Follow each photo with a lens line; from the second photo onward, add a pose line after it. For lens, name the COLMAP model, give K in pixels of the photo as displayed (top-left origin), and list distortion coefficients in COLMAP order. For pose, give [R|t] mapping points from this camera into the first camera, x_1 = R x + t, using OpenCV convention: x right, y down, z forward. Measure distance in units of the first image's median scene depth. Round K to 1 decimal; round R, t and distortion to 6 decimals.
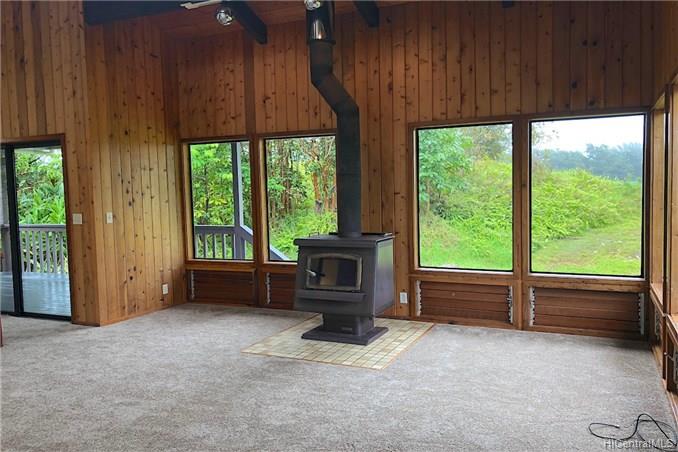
lens RADIAL K [[561.2, 0, 344.6], [0, 561.2, 239.8], [0, 0, 1]] dist [0.016061, 0.005585]
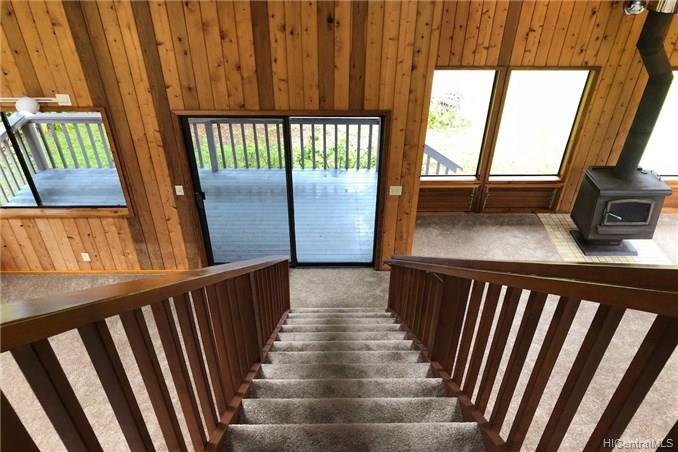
lens RADIAL K [[520.7, 0, 336.4], [0, 520.7, 284.4], [0, 0, 1]] dist [0.050381, -0.016179]
pose [[0.883252, -0.273132, 0.381137, -0.967619], [0.010298, 0.823937, 0.566588, -0.435273], [-0.468786, -0.496515, 0.730556, 0.264457]]
